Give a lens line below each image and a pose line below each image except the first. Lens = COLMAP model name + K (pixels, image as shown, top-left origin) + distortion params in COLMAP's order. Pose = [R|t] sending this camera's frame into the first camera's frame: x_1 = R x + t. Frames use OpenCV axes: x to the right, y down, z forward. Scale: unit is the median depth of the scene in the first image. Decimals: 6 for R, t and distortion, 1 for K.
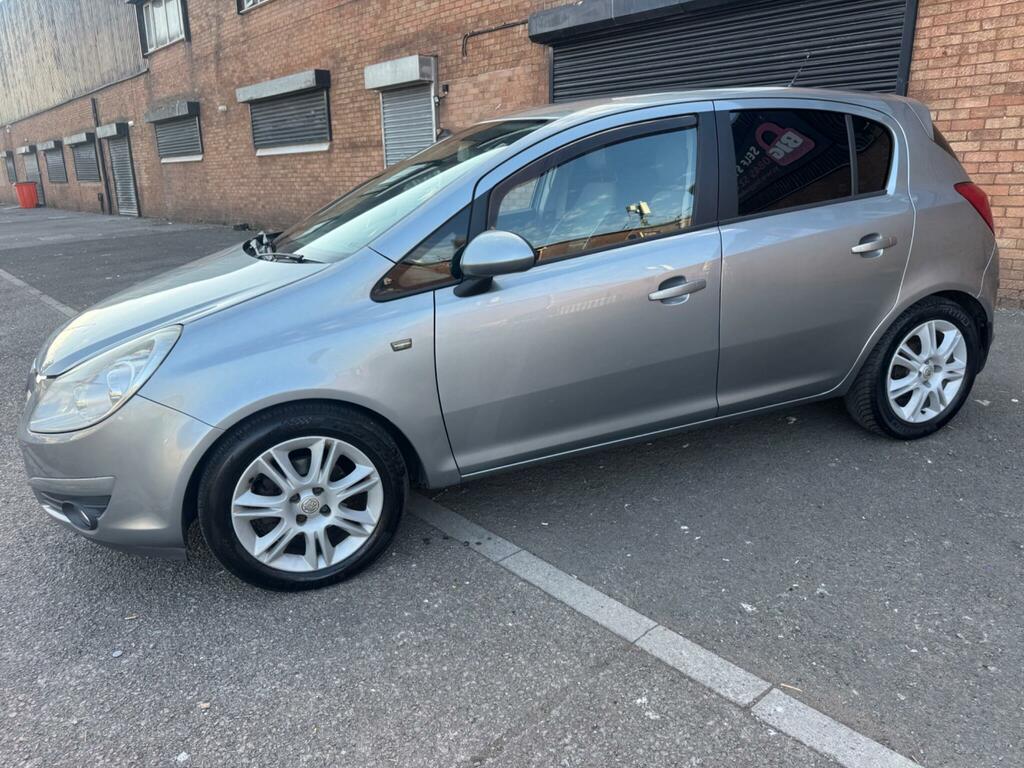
lens RADIAL K [[727.6, 0, 522.8], [0, 727.6, 387.3], [0, 0, 1]] dist [0.011846, -0.013347]
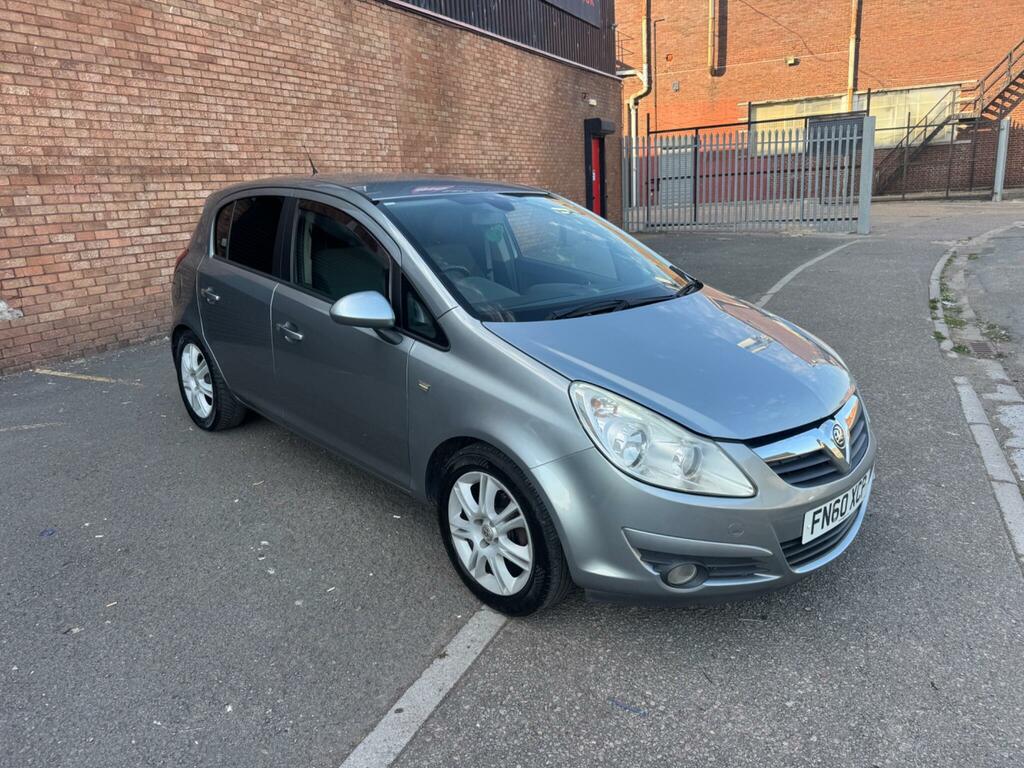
lens RADIAL K [[727.6, 0, 502.1], [0, 727.6, 380.7], [0, 0, 1]] dist [0.011846, -0.013347]
pose [[-0.367988, -0.203737, 0.907235, -0.639837], [0.313723, 0.891282, 0.327405, -0.251141], [-0.875307, 0.405101, -0.264064, 0.758766]]
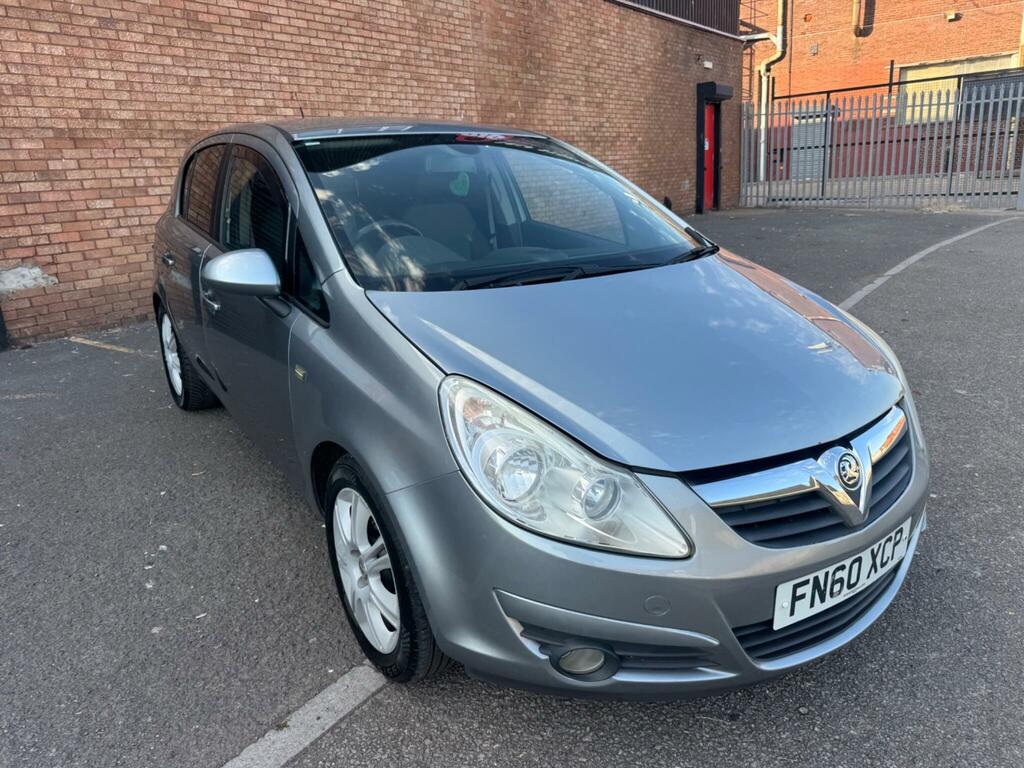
lens RADIAL K [[727.6, 0, 504.7], [0, 727.6, 386.1], [0, 0, 1]] dist [0.011846, -0.013347]
pose [[-0.209695, -0.245709, 0.946390, -0.563298], [0.330654, 0.893065, 0.305128, -0.180110], [-0.920161, 0.376911, -0.106027, 0.625021]]
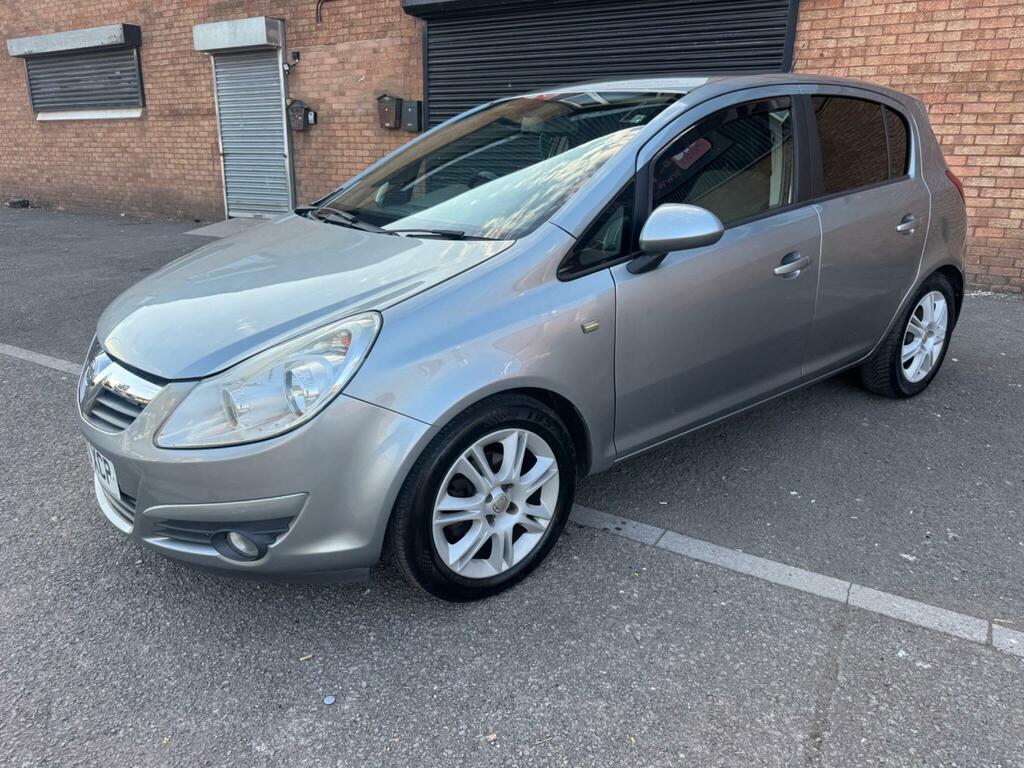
lens RADIAL K [[727.6, 0, 515.9], [0, 727.6, 386.9], [0, 0, 1]] dist [0.011846, -0.013347]
pose [[0.959208, -0.055123, 0.277276, -0.212877], [0.049409, 0.998398, 0.027559, -0.003741], [-0.278351, -0.012735, 0.960395, 0.049626]]
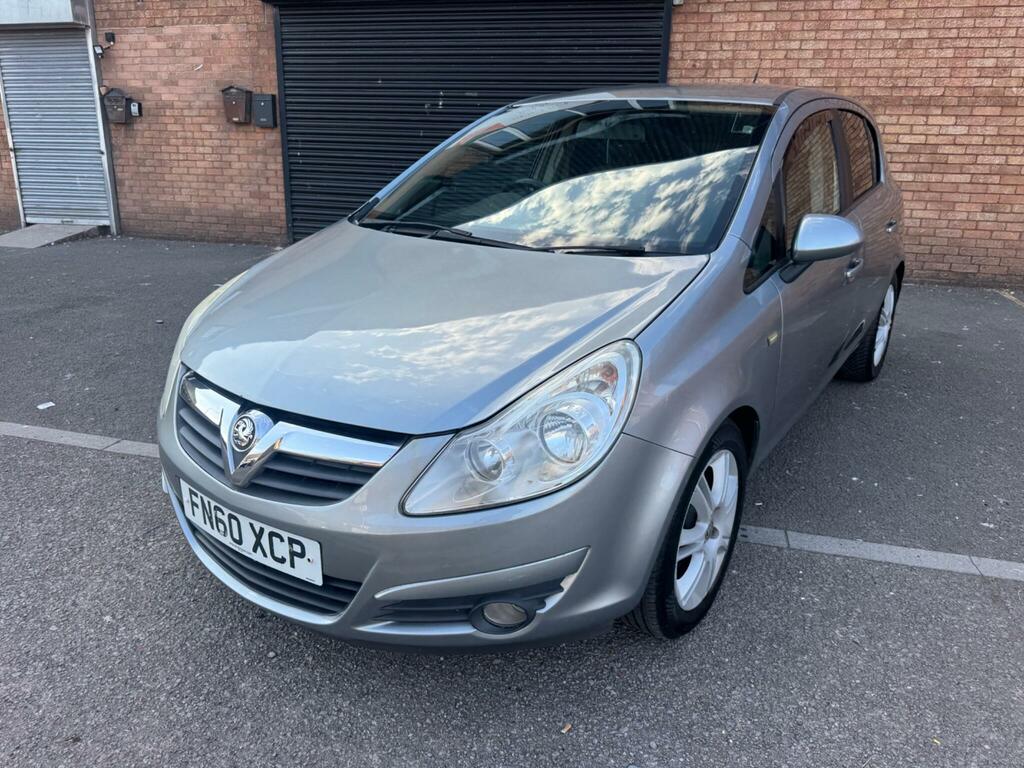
lens RADIAL K [[727.6, 0, 513.7], [0, 727.6, 386.7], [0, 0, 1]] dist [0.011846, -0.013347]
pose [[0.834938, -0.129326, 0.534932, -0.387218], [0.117887, 0.991464, 0.055696, -0.035520], [-0.537569, 0.016559, 0.843057, 0.156575]]
